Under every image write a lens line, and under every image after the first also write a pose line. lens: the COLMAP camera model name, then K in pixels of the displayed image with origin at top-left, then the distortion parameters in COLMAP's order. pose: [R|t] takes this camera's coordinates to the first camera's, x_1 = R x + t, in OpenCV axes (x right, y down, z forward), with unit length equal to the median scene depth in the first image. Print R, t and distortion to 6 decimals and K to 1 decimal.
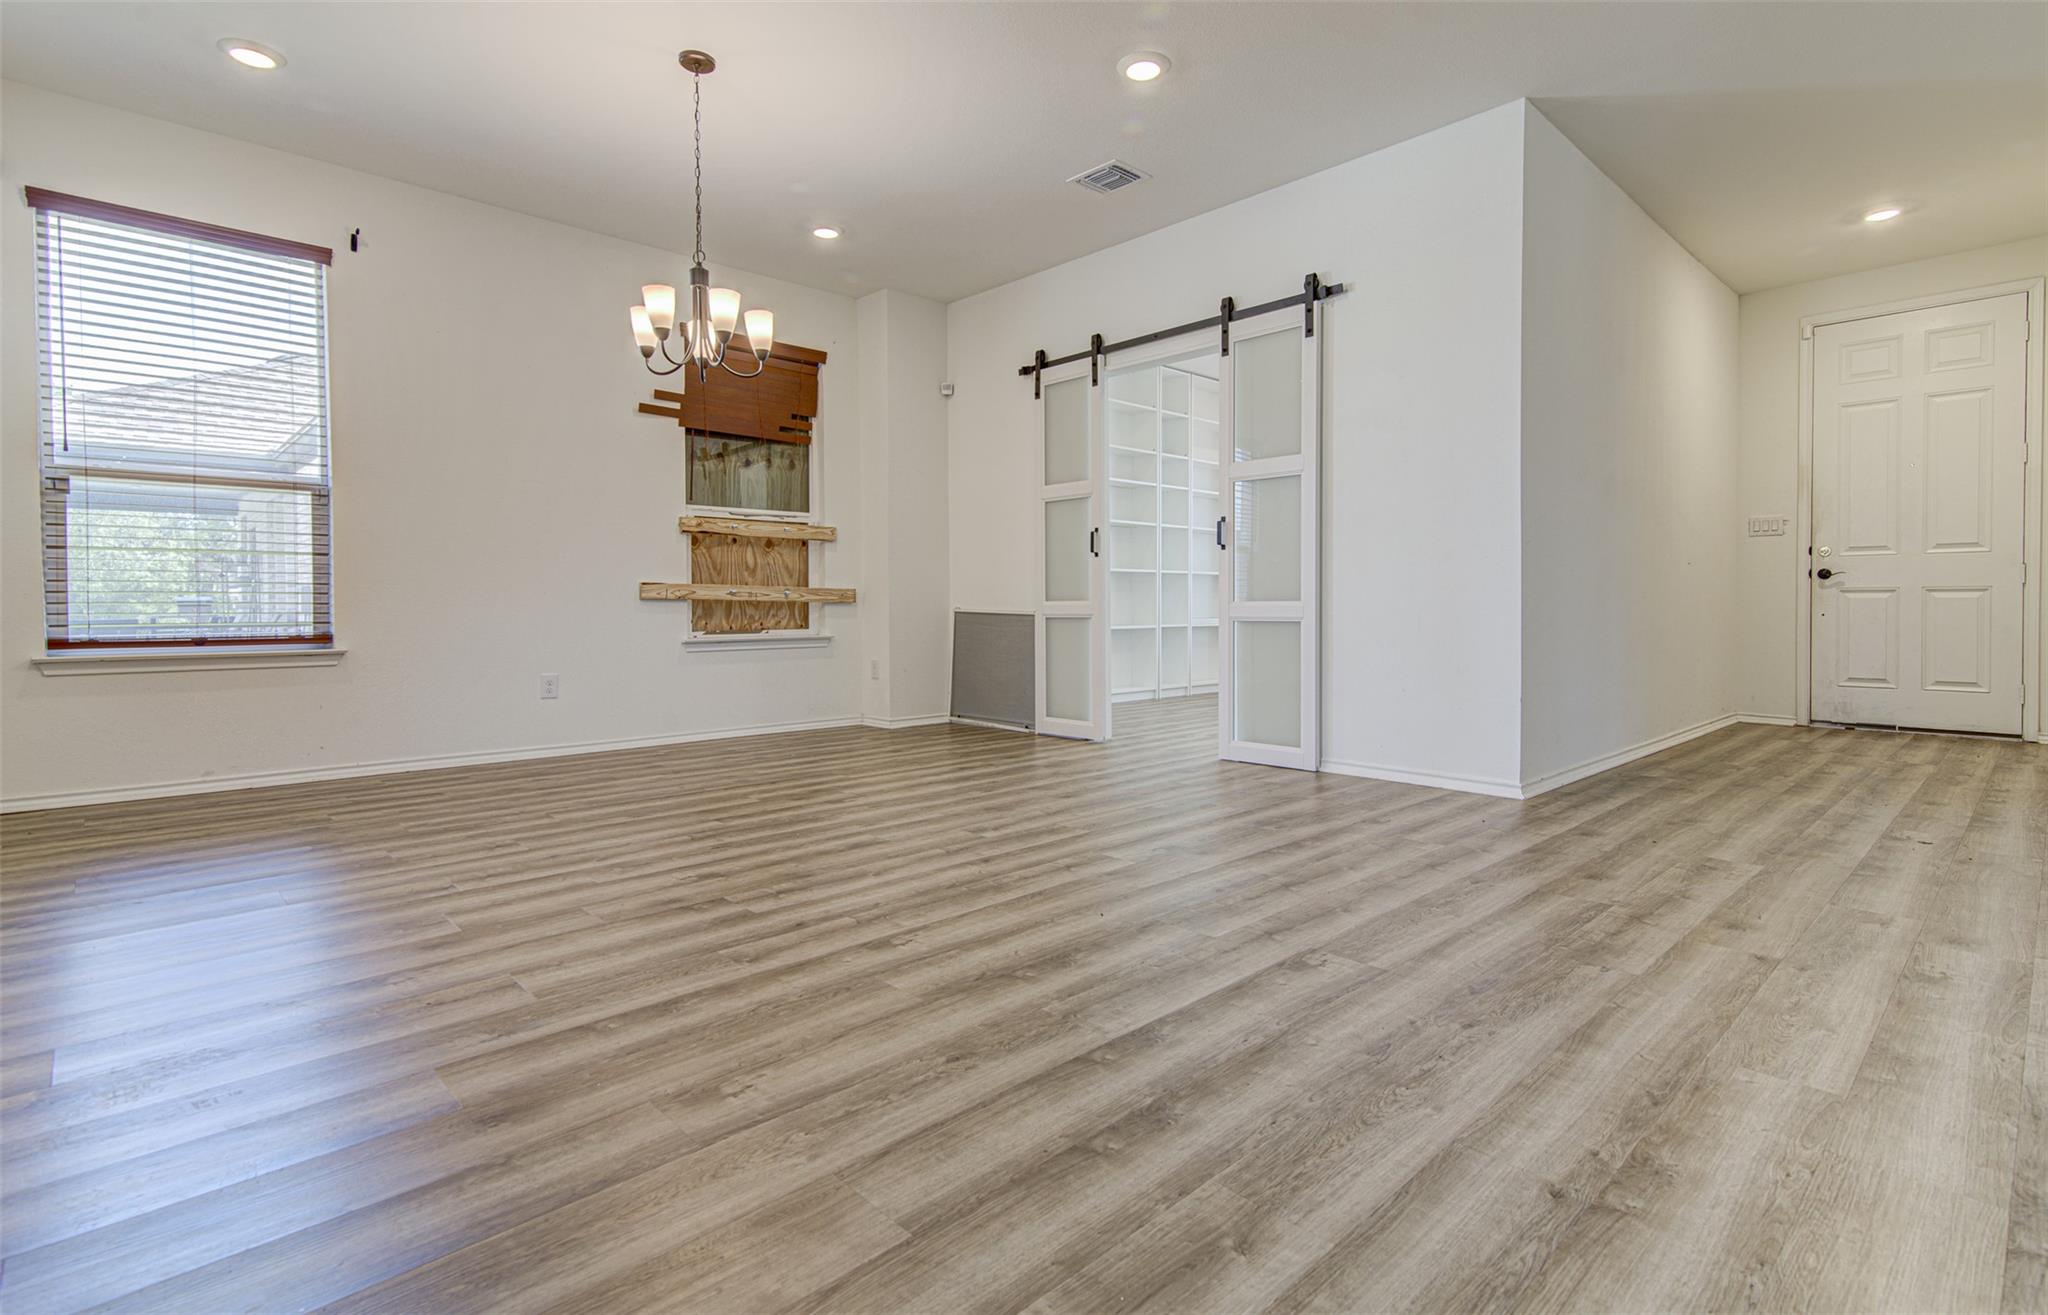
lens RADIAL K [[977.7, 0, 1040.7], [0, 977.7, 611.9], [0, 0, 1]] dist [0.013590, -0.001009]
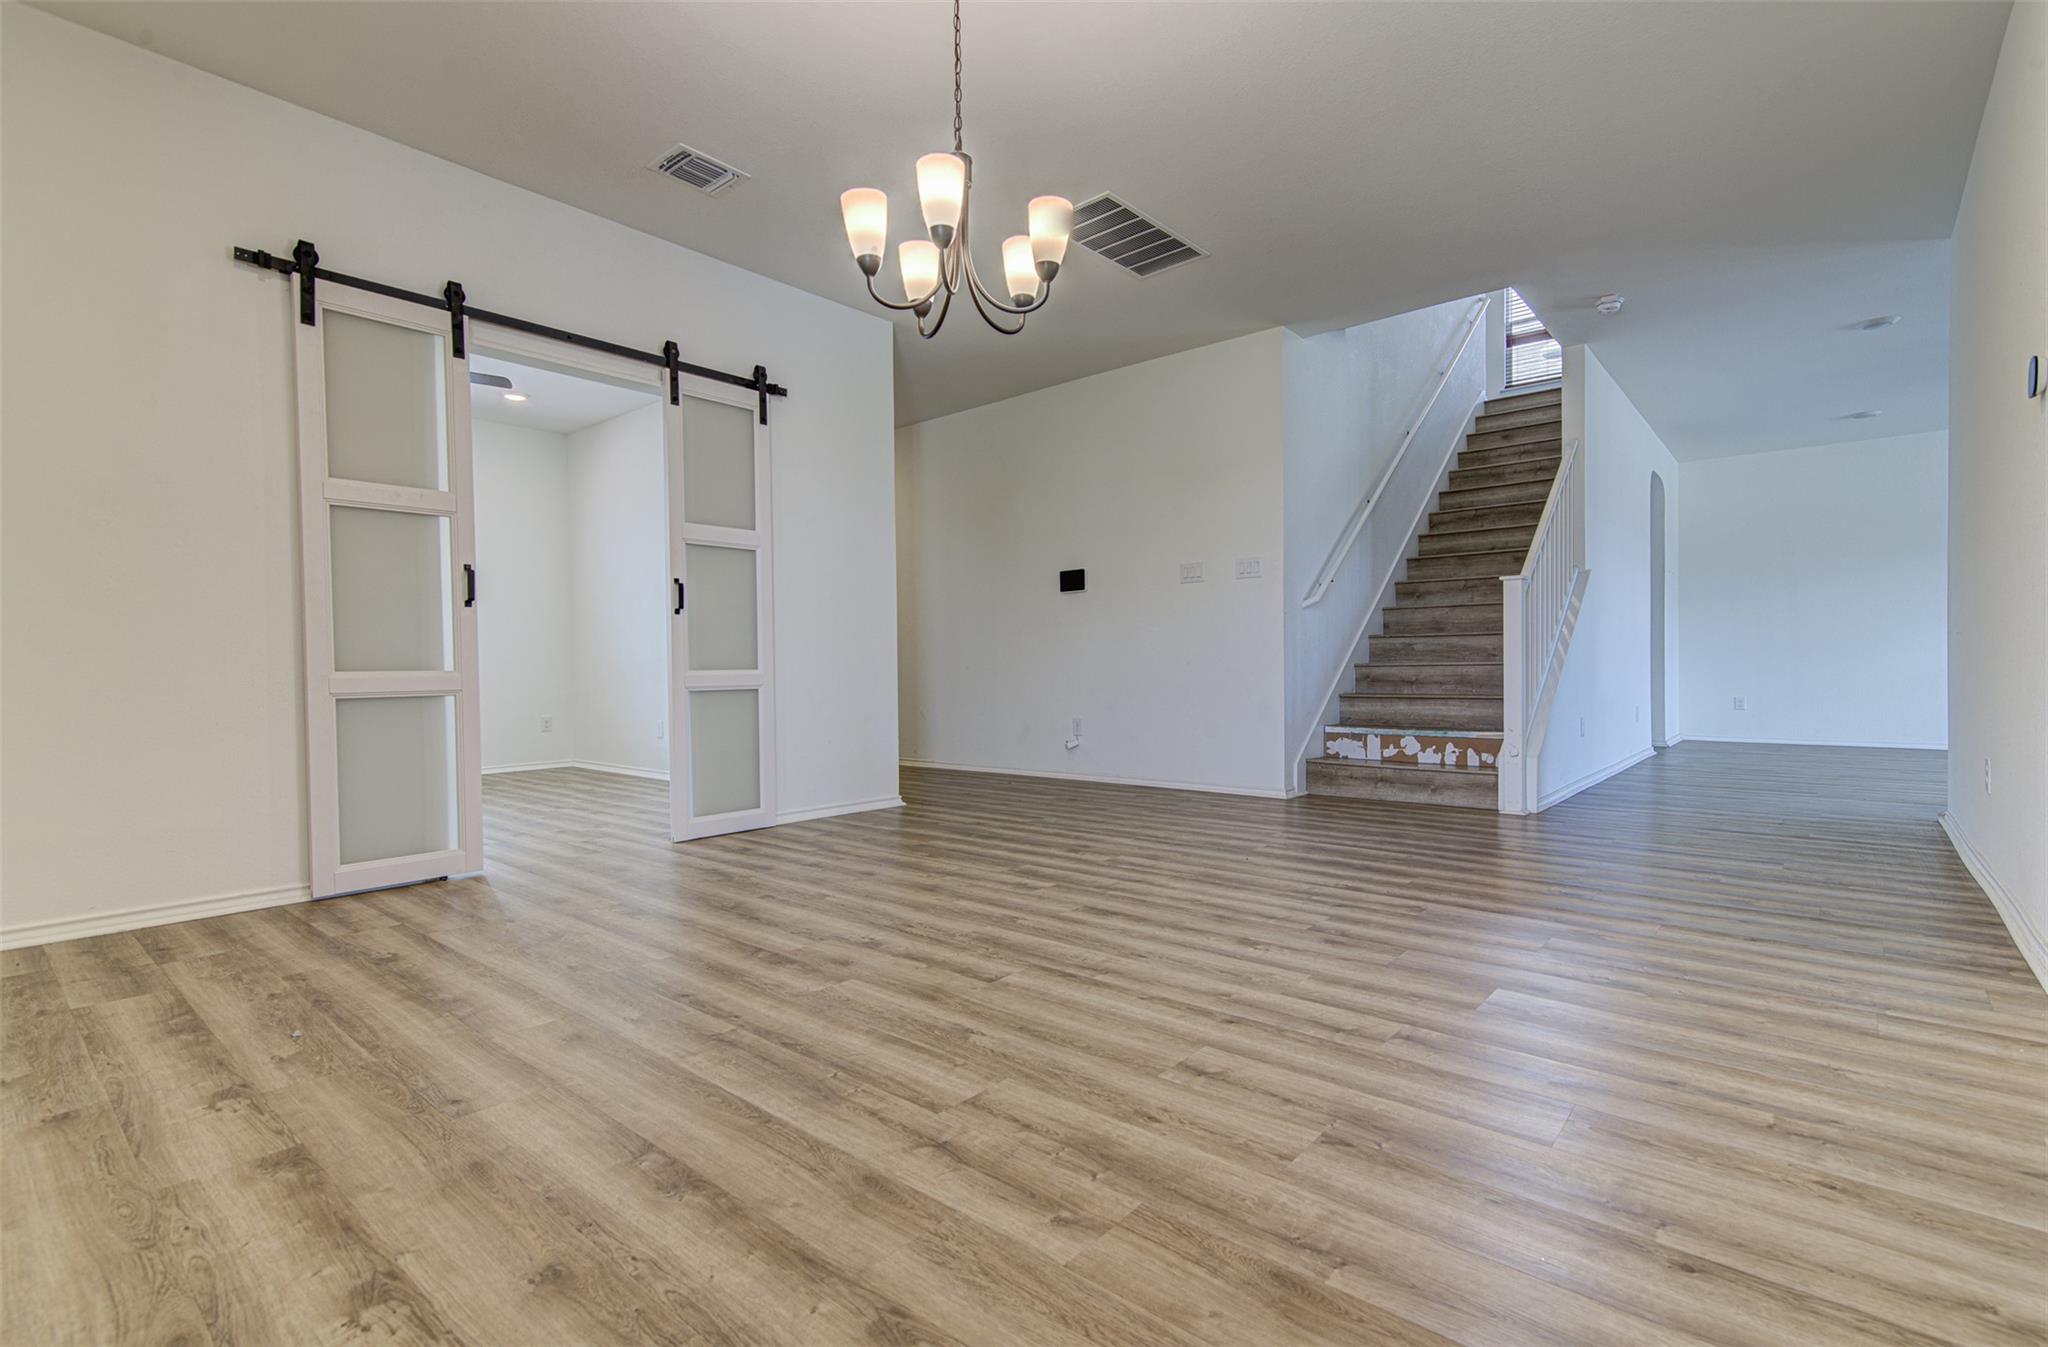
lens RADIAL K [[938.2, 0, 1024.3], [0, 938.2, 675.9], [0, 0, 1]] dist [0.001756, 0.000037]
pose [[-0.091536, 0.001288, 0.995801, -0.755930], [0.023118, 0.999732, 0.000832, 0.001104], [-0.995533, 0.023097, -0.091541, 0.793176]]
